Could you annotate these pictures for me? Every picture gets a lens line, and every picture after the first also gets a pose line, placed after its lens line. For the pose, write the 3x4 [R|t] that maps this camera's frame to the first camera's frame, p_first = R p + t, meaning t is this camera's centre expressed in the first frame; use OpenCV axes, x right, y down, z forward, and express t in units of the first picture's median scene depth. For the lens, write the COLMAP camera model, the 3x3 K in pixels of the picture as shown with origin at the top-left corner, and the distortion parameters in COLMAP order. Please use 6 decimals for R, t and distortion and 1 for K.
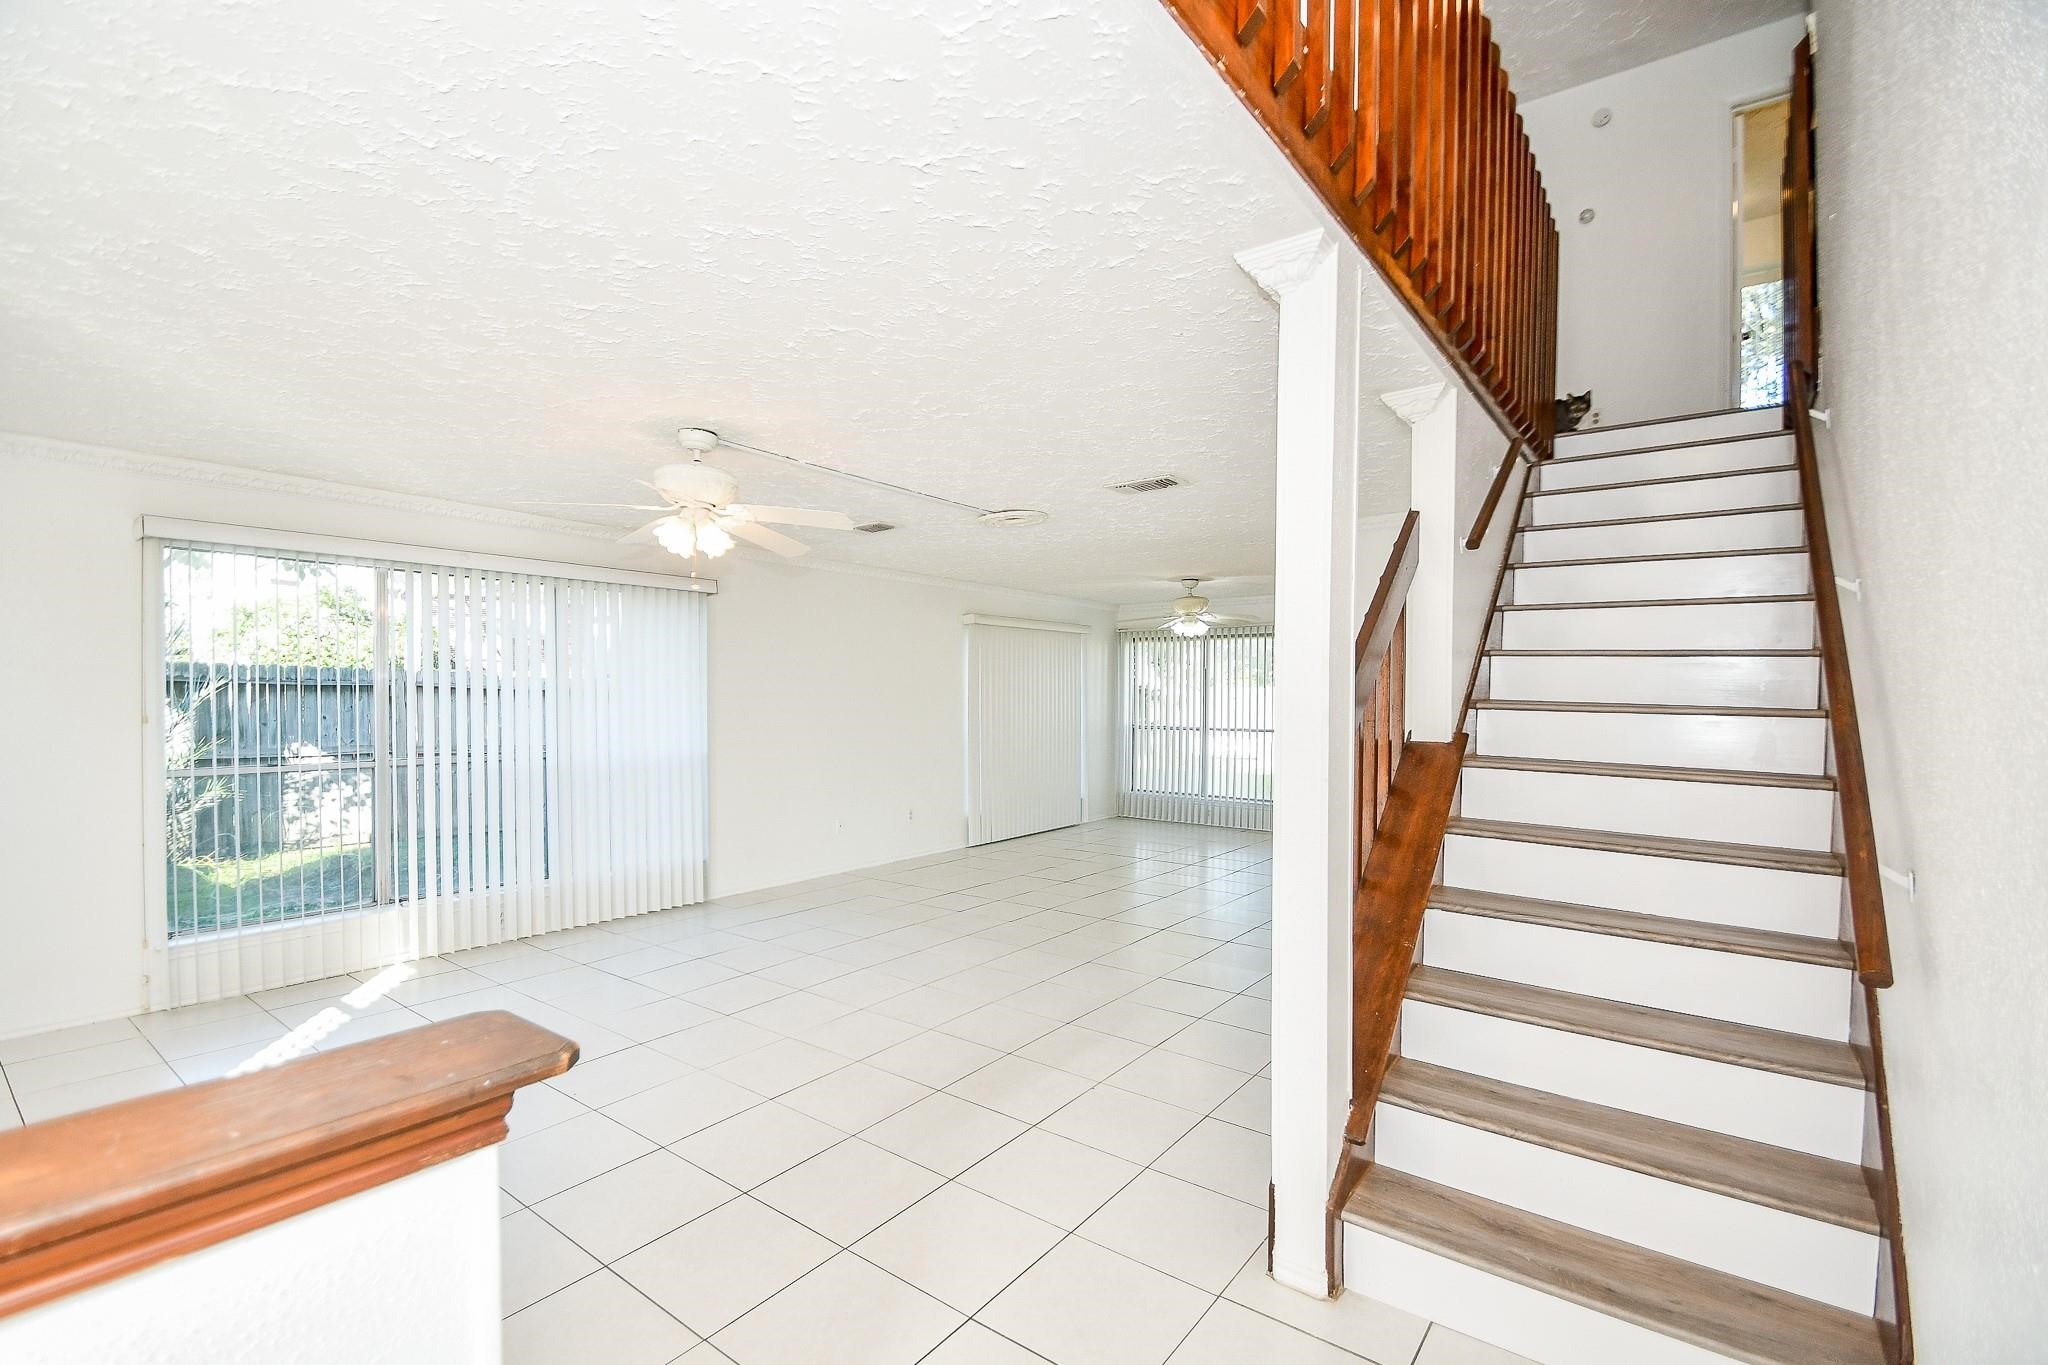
lens RADIAL K [[900.7, 0, 991.8], [0, 900.7, 700.1], [0, 0, 1]] dist [0.020874, -0.018610]
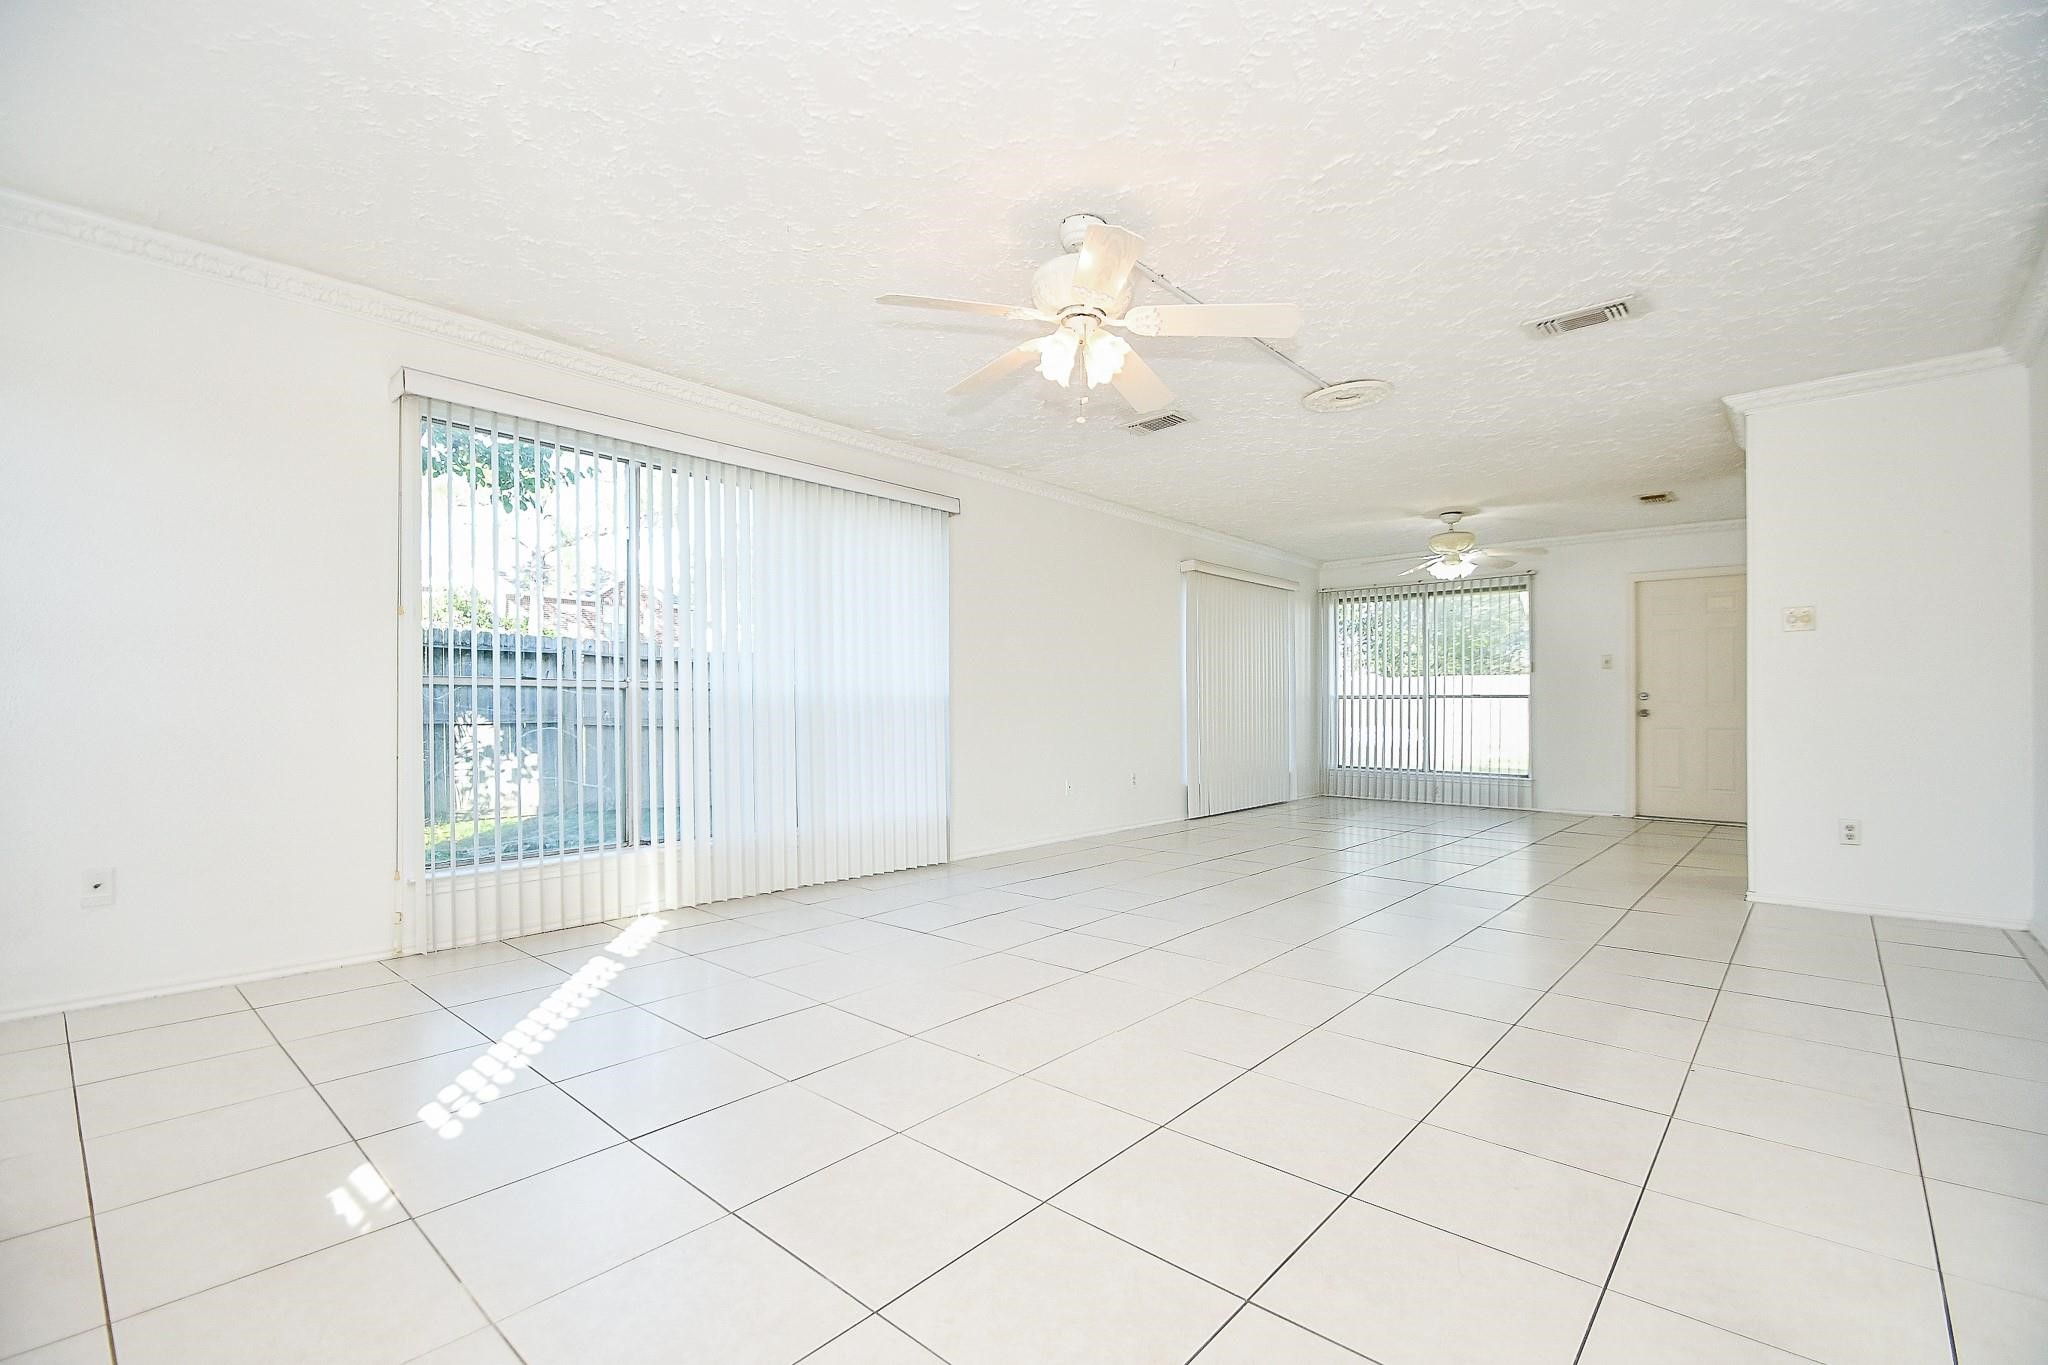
lens RADIAL K [[900.7, 0, 991.8], [0, 900.7, 700.1], [0, 0, 1]] dist [0.020874, -0.018610]
pose [[0.996605, -0.002567, -0.082296, -0.153384], [0.001510, 0.999916, -0.012898, 0.058236], [0.082322, 0.012730, 0.996524, 0.094013]]
